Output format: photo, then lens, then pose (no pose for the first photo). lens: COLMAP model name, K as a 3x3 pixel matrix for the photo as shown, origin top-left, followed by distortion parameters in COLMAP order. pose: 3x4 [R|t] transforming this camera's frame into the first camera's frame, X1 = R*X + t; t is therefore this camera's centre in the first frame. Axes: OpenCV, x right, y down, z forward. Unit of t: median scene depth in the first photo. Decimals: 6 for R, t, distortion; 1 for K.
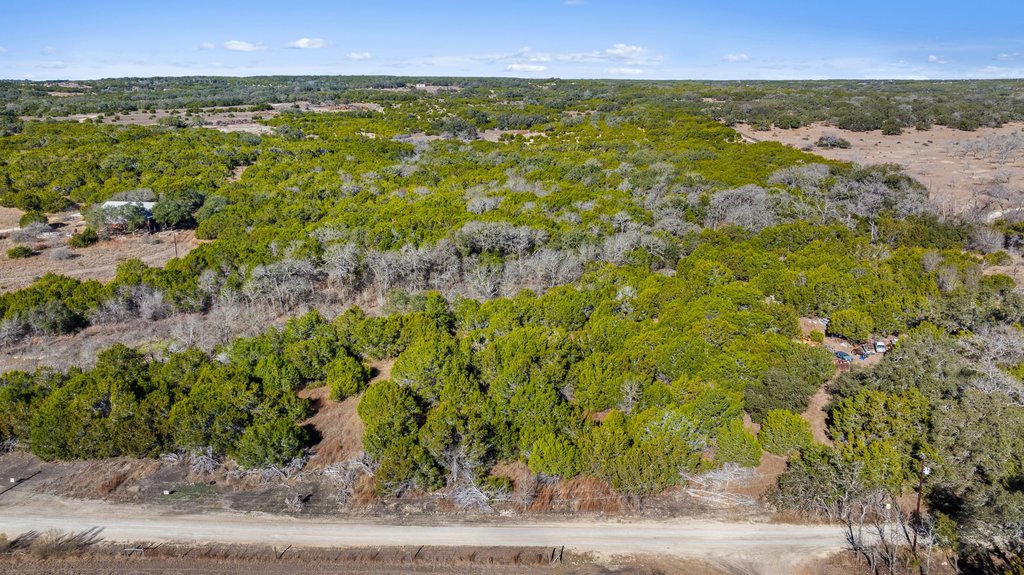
lens RADIAL K [[757.6, 0, 515.8], [0, 757.6, 284.1], [0, 0, 1]] dist [-0.025982, 0.001588]
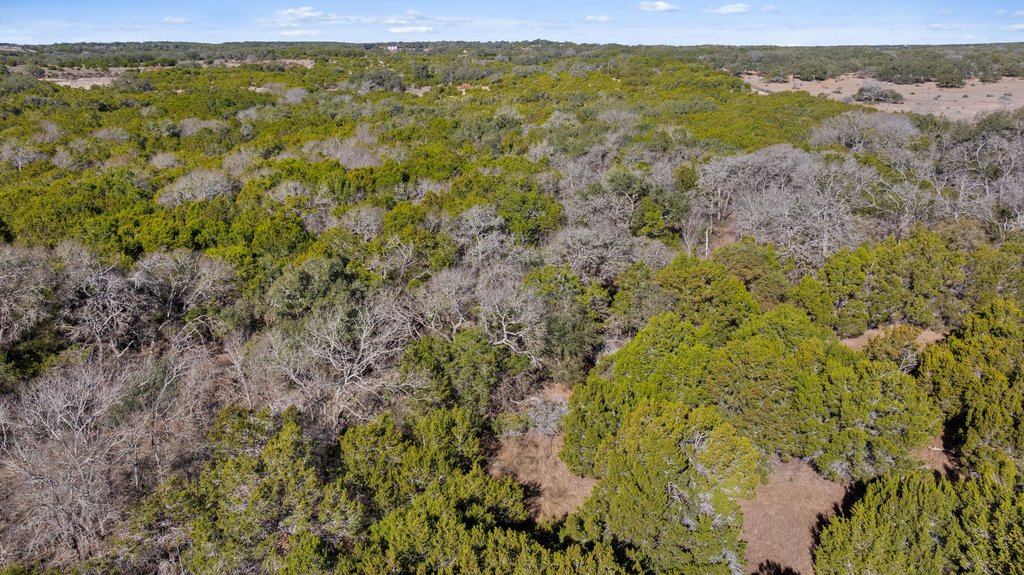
lens RADIAL K [[717.2, 0, 517.9], [0, 717.2, 286.7], [0, 0, 1]] dist [-0.014780, -0.000877]
pose [[0.999931, 0.000189, -0.011724, 0.205570], [0.000342, 0.998977, 0.045221, -0.086466], [0.011720, -0.045222, 0.998908, 0.753143]]
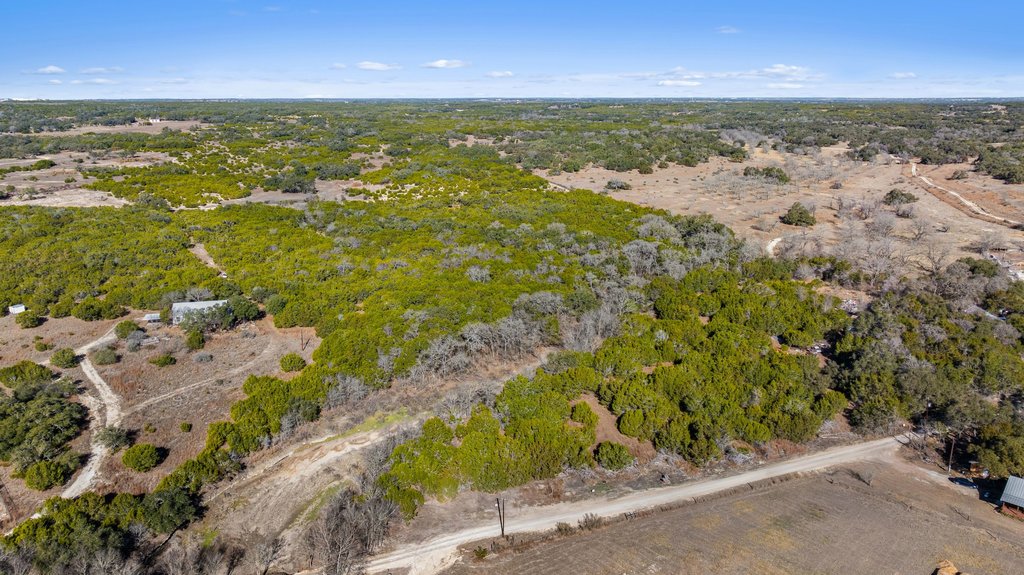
lens RADIAL K [[771.1, 0, 512.0], [0, 771.1, 287.5], [0, 0, 1]] dist [-0.013532, -0.004248]
pose [[0.913085, -0.098176, 0.395774, -0.689099], [0.101685, 0.994742, 0.012159, -0.123607], [-0.394887, 0.029142, 0.918267, -0.308450]]
